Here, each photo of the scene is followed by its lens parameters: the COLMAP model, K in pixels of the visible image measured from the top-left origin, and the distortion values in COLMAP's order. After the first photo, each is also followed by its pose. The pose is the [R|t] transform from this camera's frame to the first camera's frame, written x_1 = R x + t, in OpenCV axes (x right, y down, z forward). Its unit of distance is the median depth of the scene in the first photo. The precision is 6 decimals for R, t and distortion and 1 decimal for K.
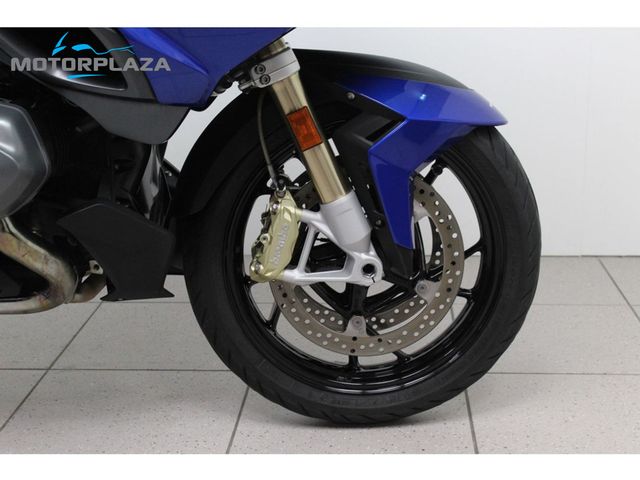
lens RADIAL K [[1069.8, 0, 320.0], [0, 1069.8, 240.0], [0, 0, 1]] dist [0.026184, 0.080502]
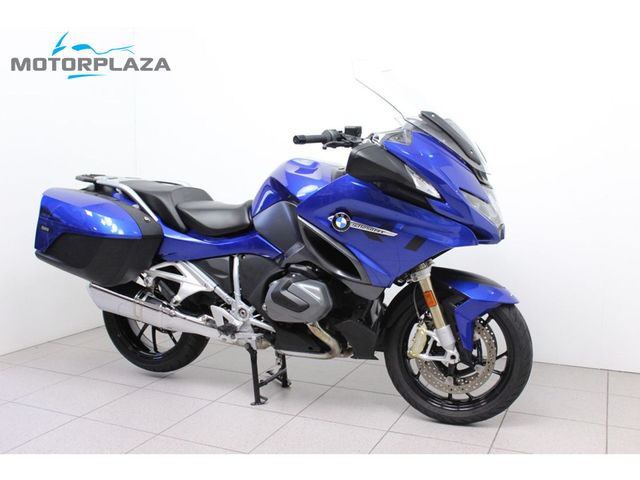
lens RADIAL K [[664.4, 0, 320.0], [0, 664.4, 240.0], [0, 0, 1]] dist [-0.095825, 0.001414]
pose [[0.937287, 0.058003, -0.343698, 0.262000], [-0.111276, 0.984252, -0.137351, 0.004435], [0.330319, 0.166983, 0.928981, -0.557938]]
